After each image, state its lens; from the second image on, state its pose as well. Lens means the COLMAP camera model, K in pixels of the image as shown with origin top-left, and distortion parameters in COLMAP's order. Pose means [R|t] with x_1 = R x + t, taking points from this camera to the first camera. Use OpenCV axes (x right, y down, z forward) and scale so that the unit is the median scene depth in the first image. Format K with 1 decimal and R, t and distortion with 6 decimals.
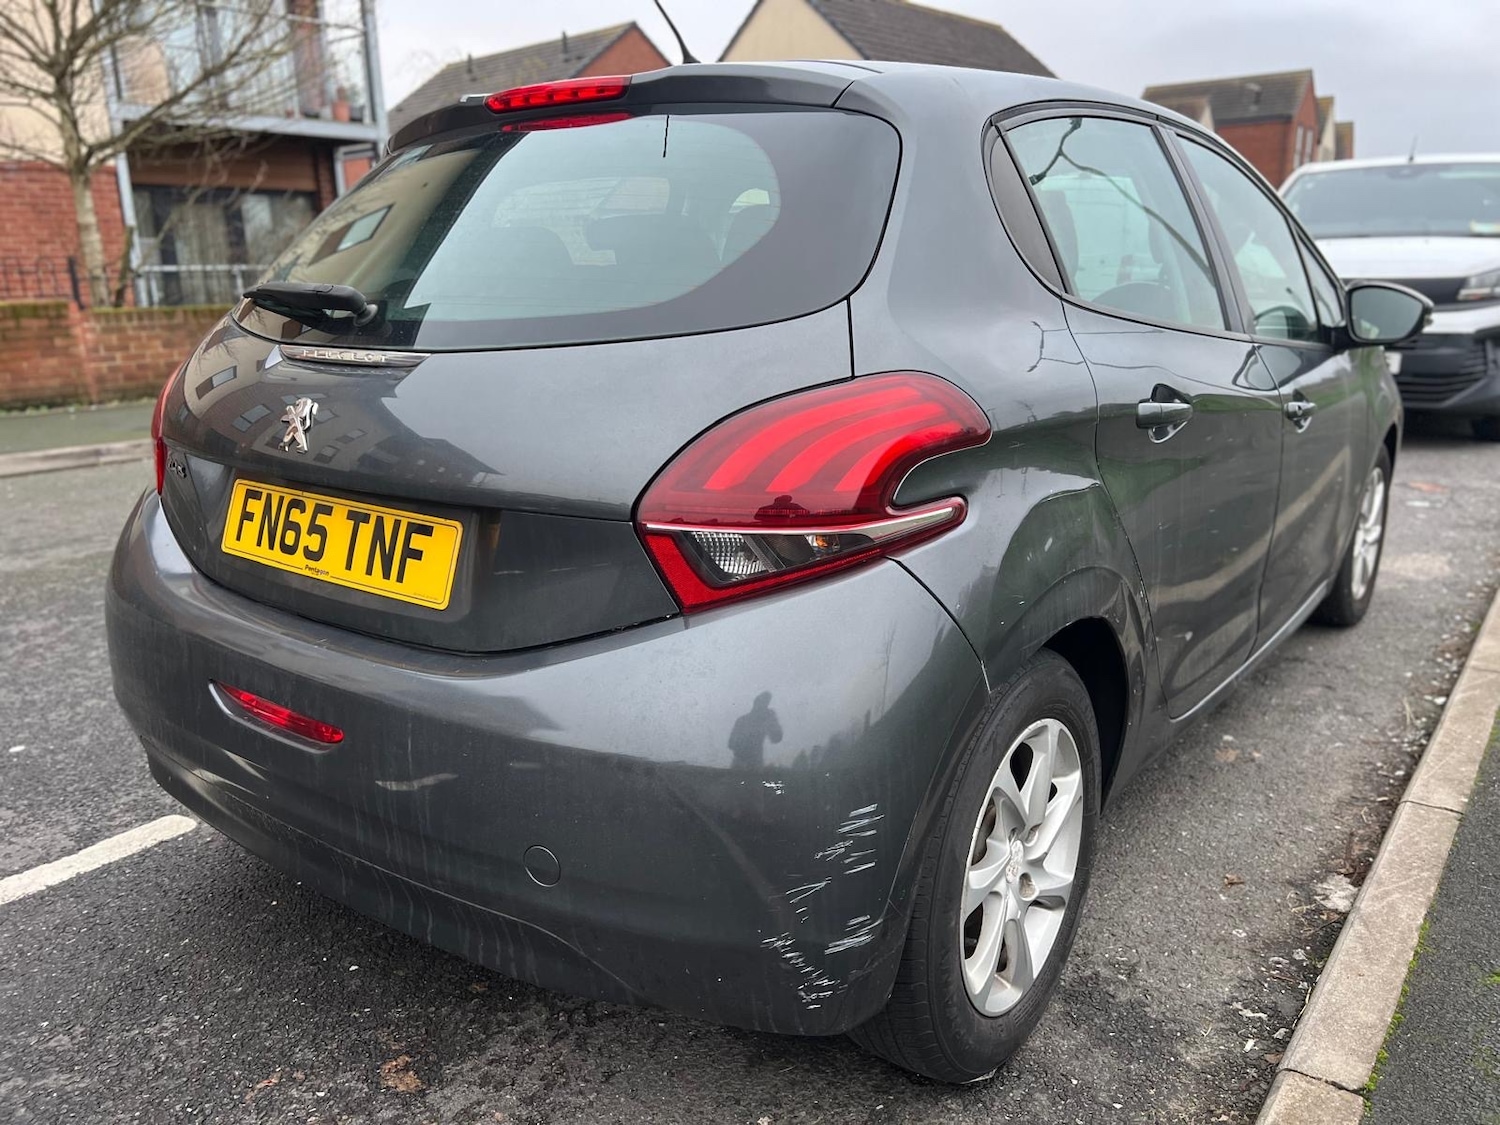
lens RADIAL K [[1126.4, 0, 762.7], [0, 1126.4, 554.7], [0, 0, 1]] dist [0.049652, -0.054675]
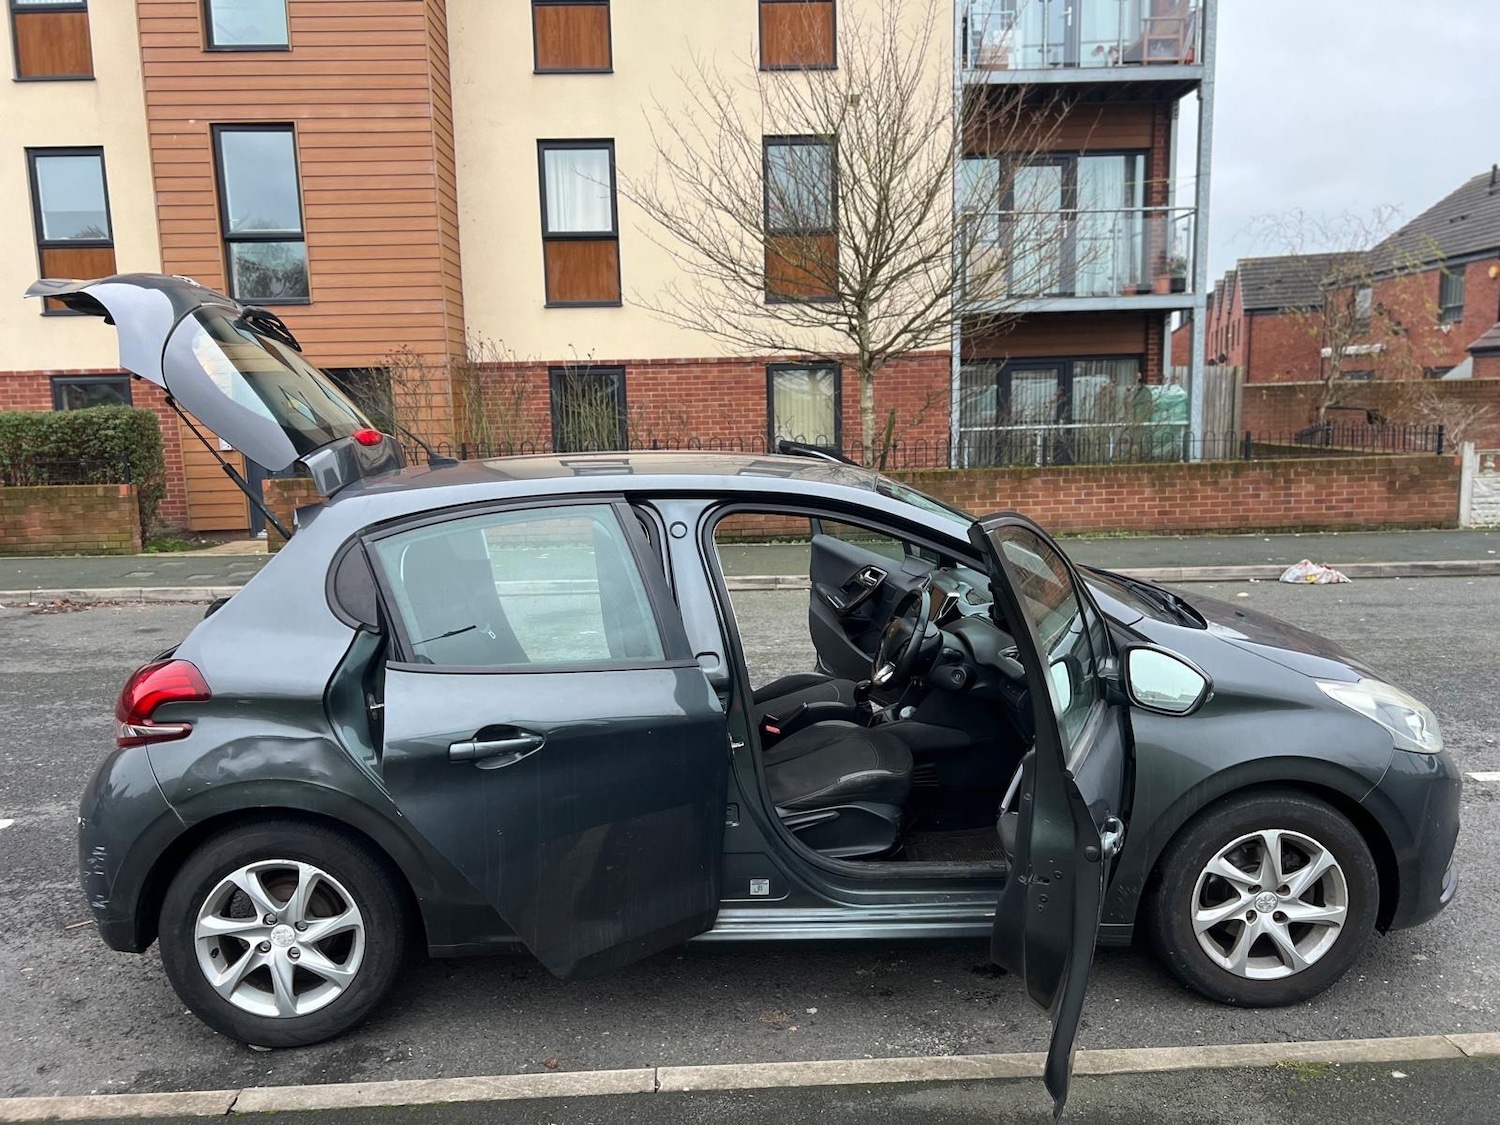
lens RADIAL K [[1126.4, 0, 746.3], [0, 1126.4, 557.9], [0, 0, 1]] dist [0.049652, -0.054675]
pose [[0.643383, 0.107289, -0.757989, 0.350650], [-0.177988, 0.983962, -0.011802, -0.075360], [0.744566, 0.142506, 0.652161, 0.049425]]
